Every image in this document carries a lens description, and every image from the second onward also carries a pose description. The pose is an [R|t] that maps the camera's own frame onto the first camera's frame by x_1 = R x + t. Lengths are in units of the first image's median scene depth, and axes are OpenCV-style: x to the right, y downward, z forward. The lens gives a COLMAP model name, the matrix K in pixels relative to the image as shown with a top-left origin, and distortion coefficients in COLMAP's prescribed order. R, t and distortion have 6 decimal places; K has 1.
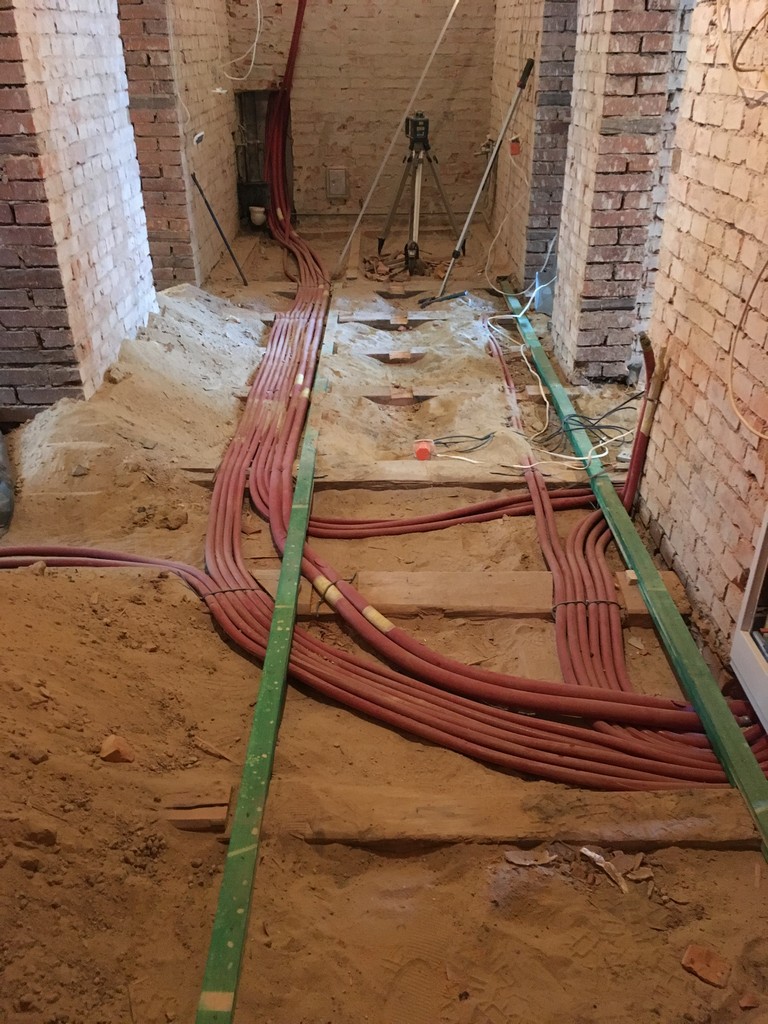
lens RADIAL K [[869.4, 0, 384.0], [0, 869.4, 512.0], [0, 0, 1]] dist [-0.005492, -0.003635]
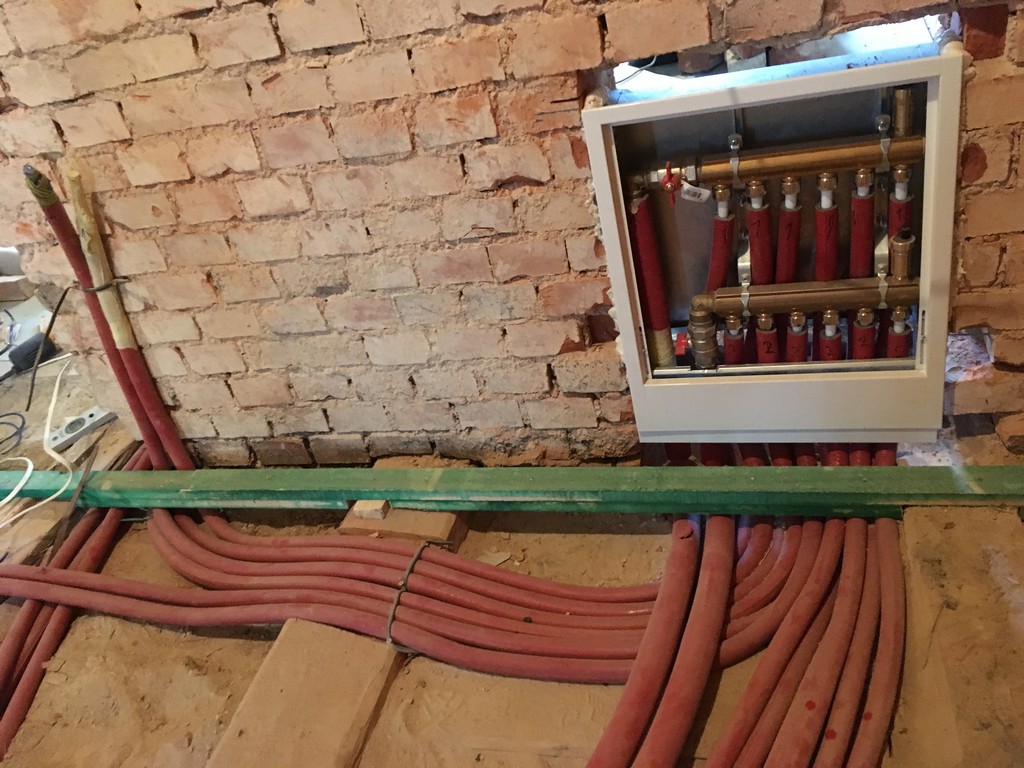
lens RADIAL K [[869.4, 0, 512.0], [0, 869.4, 384.0], [0, 0, 1]] dist [-0.005492, -0.003635]
pose [[0.243500, -0.579705, 0.777592, -0.081752], [0.639817, 0.698546, 0.320419, -0.099410], [-0.728932, 0.419495, 0.541001, 0.562250]]
